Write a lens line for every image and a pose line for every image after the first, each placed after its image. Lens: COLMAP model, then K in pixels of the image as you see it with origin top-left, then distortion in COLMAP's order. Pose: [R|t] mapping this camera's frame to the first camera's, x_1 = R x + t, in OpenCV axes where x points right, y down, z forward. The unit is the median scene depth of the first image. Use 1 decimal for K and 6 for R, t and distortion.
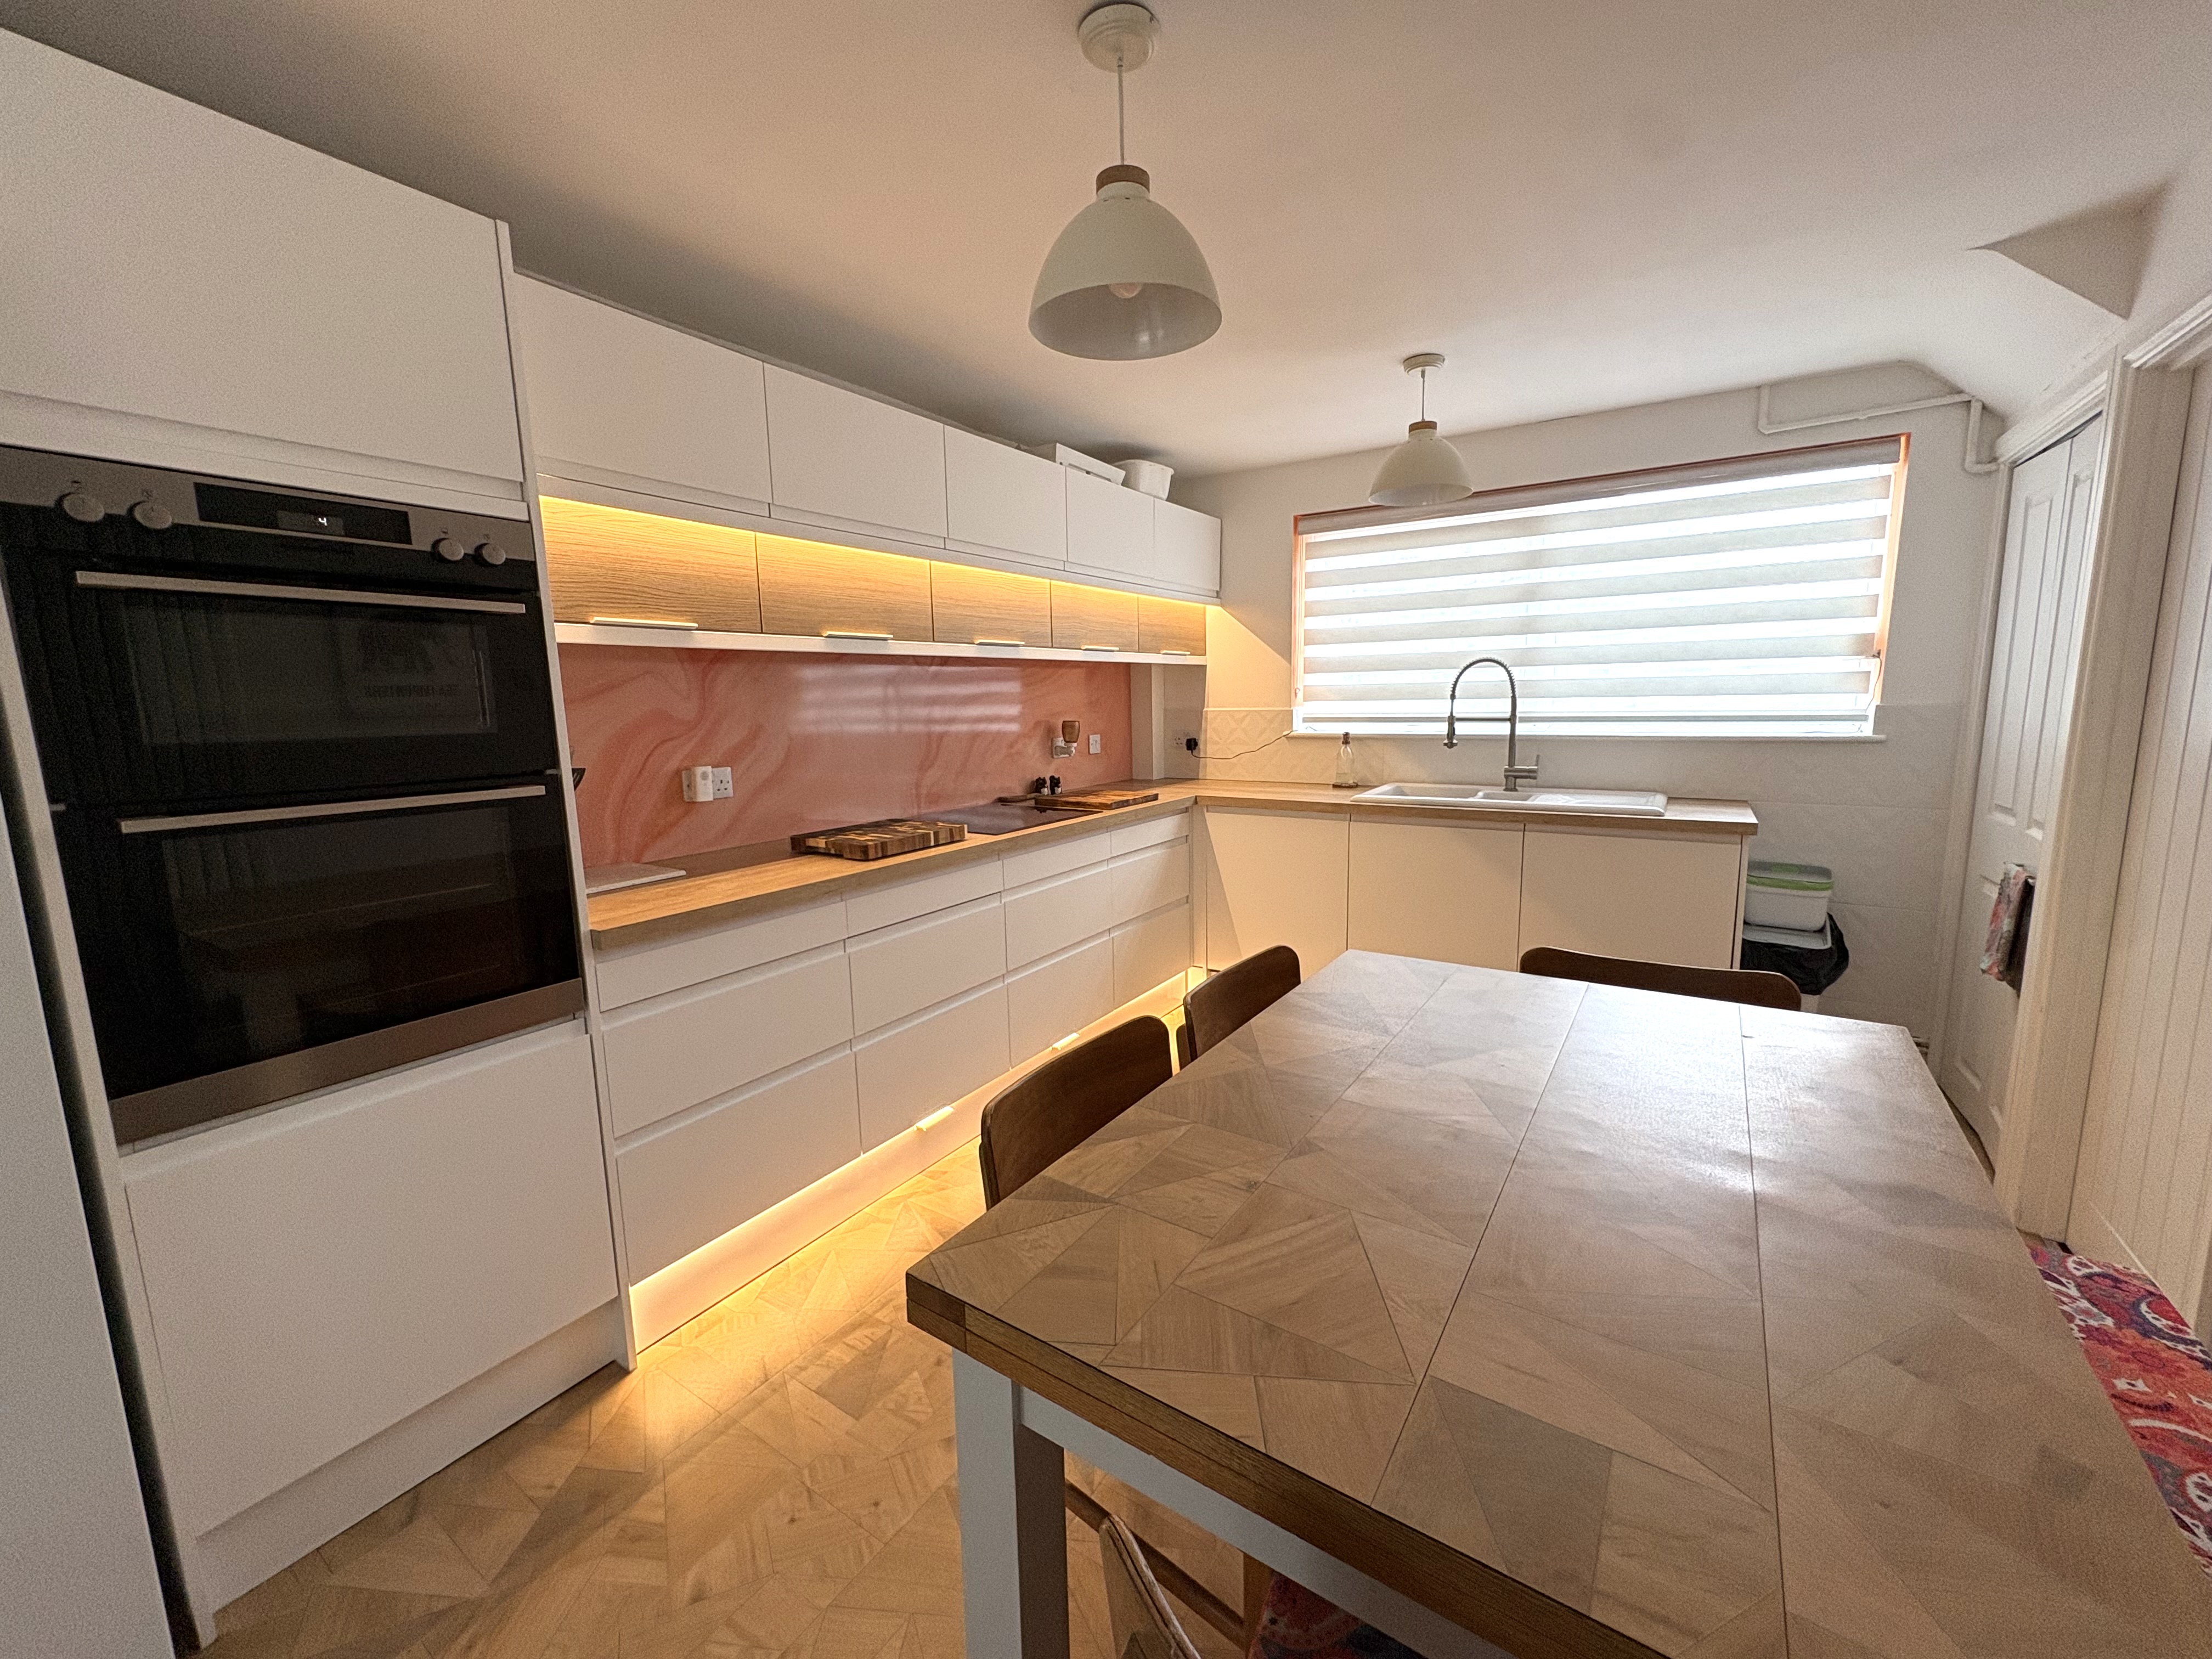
lens RADIAL K [[876.2, 0, 1102.1], [0, 876.2, 826.5], [0, 0, 1]] dist [-0.004357, 0.001587]
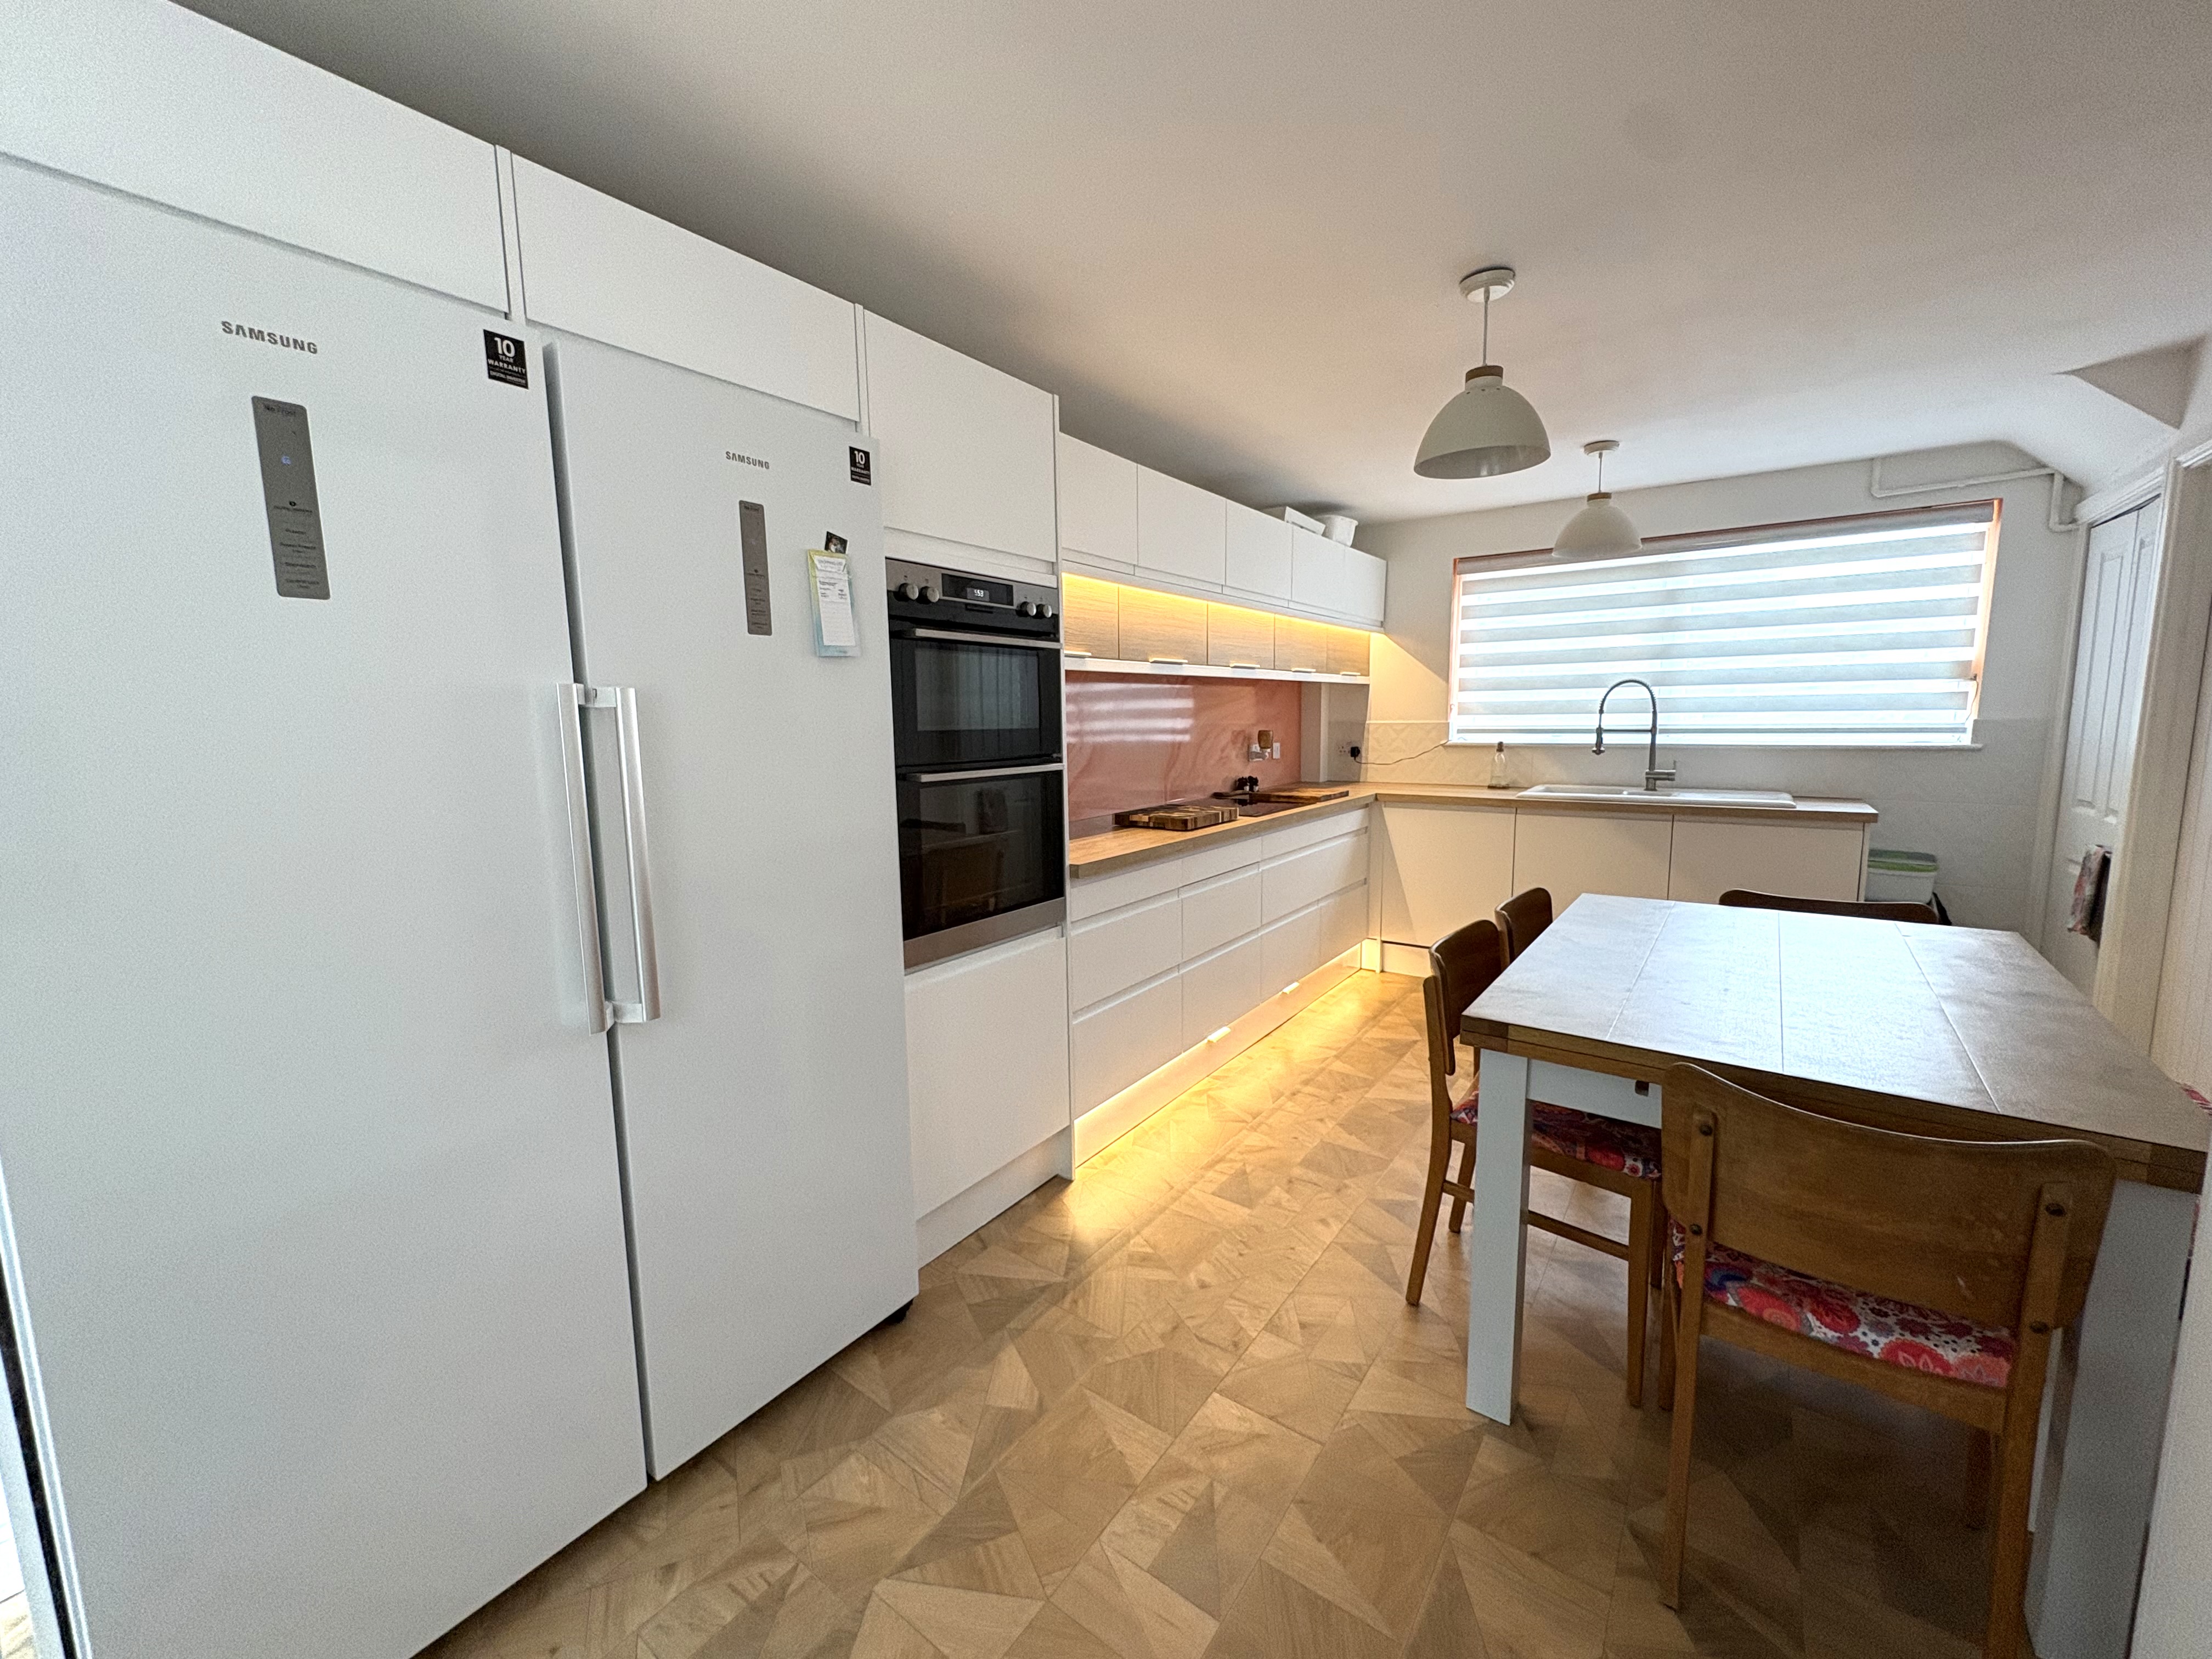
lens RADIAL K [[876.2, 0, 1105.1], [0, 876.2, 826.4], [0, 0, 1]] dist [-0.004357, 0.001587]
pose [[0.998996, 0.011158, -0.043386, -0.284459], [-0.011996, 0.999746, -0.019105, 0.050153], [0.043161, 0.019606, 0.998876, -0.279274]]
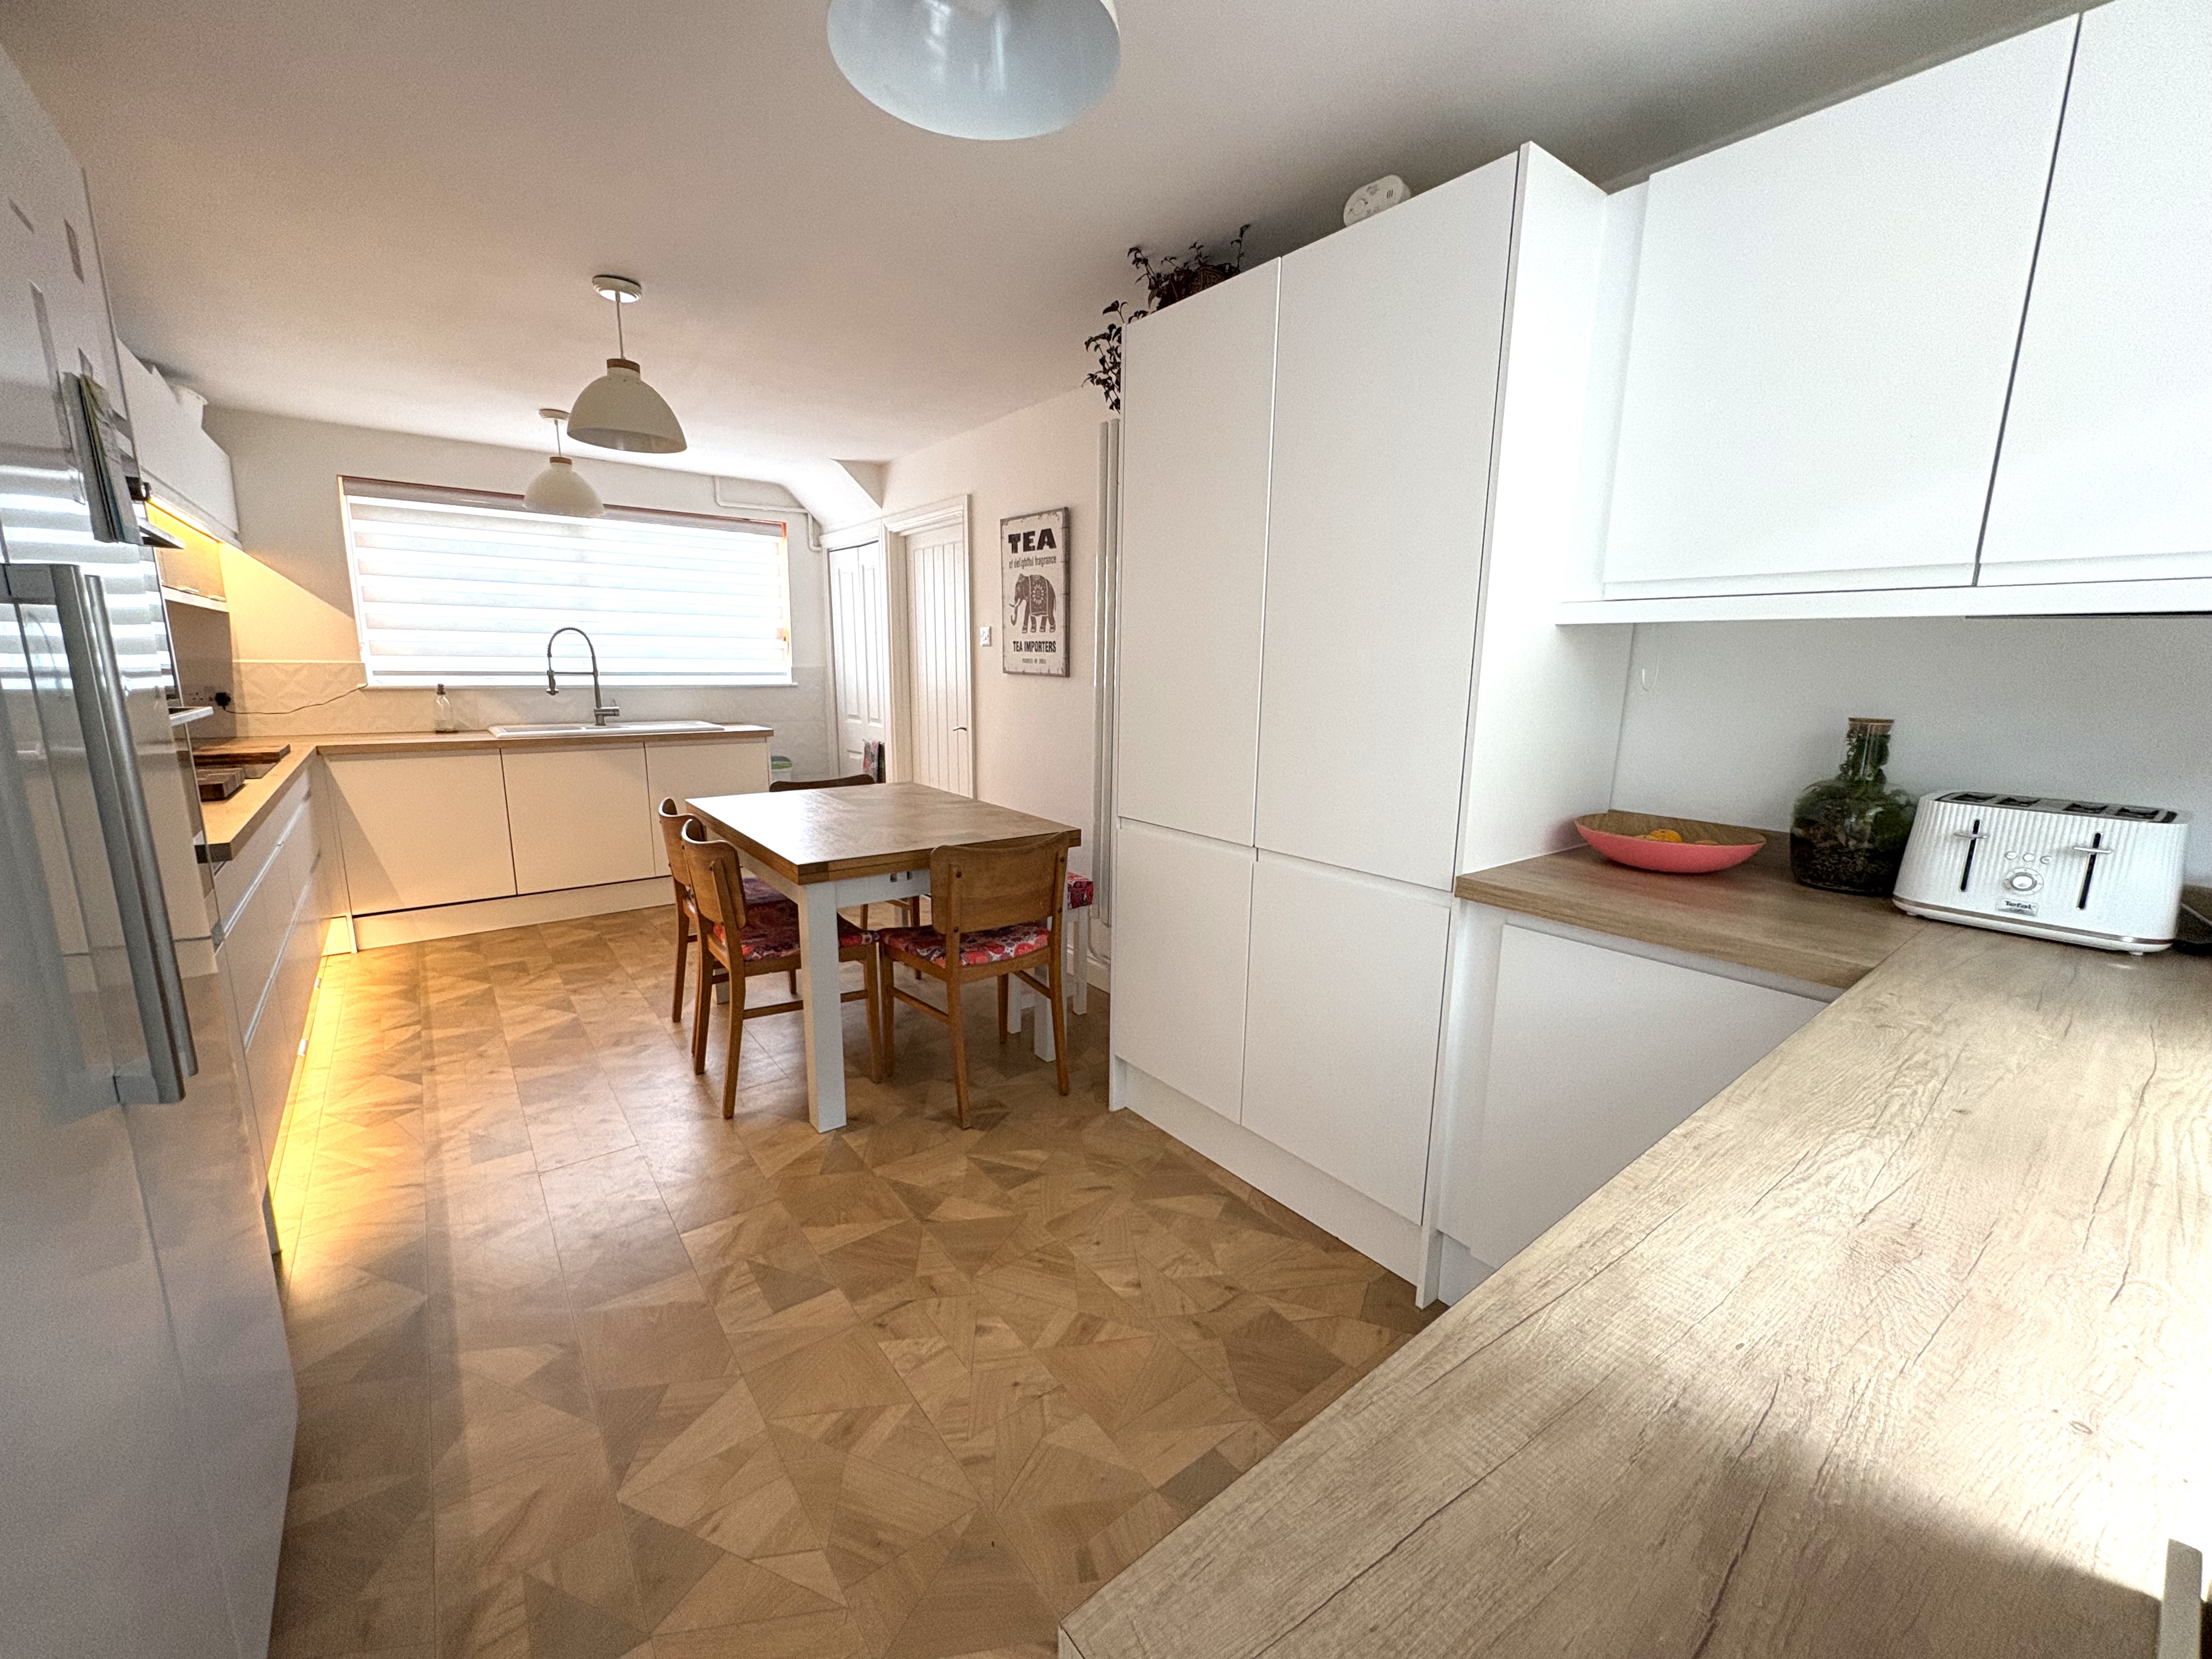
lens RADIAL K [[876.2, 0, 1104.9], [0, 876.2, 827.4], [0, 0, 1]] dist [-0.004357, 0.001587]
pose [[0.317128, -0.151255, 0.936243, -0.763972], [0.118444, 0.985787, 0.119139, 0.060300], [-0.940957, 0.073110, 0.330536, -0.243376]]
